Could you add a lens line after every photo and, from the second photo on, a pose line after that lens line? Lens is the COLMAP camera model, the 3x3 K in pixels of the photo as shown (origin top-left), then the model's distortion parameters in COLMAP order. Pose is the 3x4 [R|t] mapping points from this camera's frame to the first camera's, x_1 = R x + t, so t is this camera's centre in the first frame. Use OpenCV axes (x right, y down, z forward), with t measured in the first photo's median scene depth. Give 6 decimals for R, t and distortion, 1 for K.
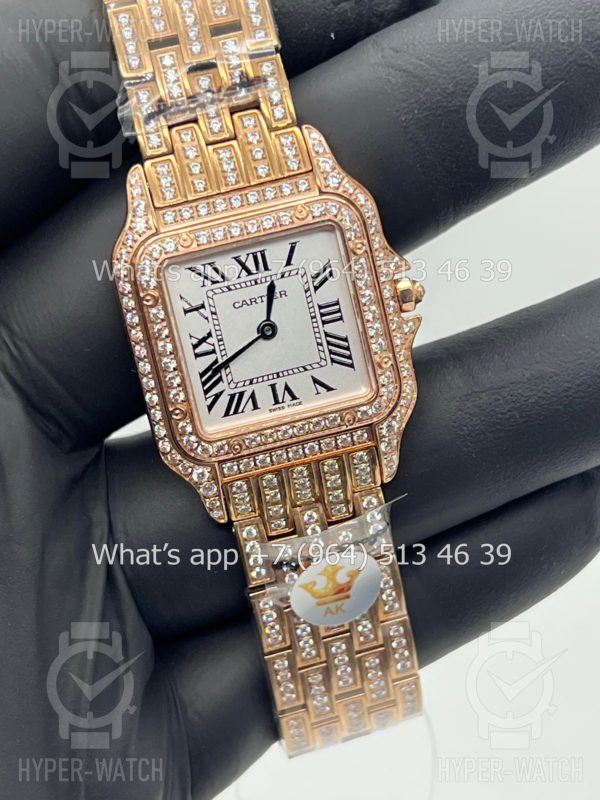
lens RADIAL K [[1786.9, 0, 300.4], [0, 1786.9, 402.4], [0, 0, 1]] dist [0.152395, 0.000000]
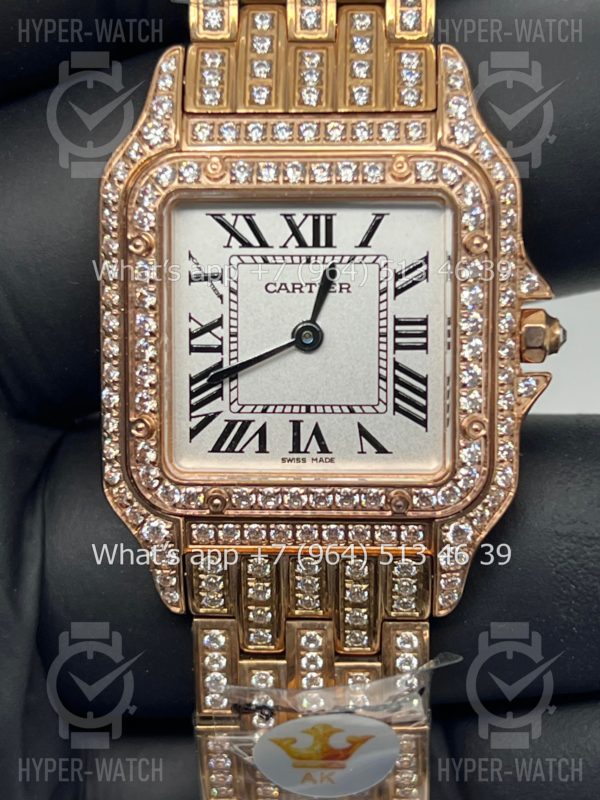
lens RADIAL K [[1786.9, 0, 300.1], [0, 1786.9, 396.0], [0, 0, 1]] dist [0.152395, 0.000000]
pose [[0.962568, 0.238165, -0.129381, 0.067011], [-0.245050, 0.968686, -0.039961, 0.006529], [0.115812, 0.070170, 0.990789, 0.364367]]
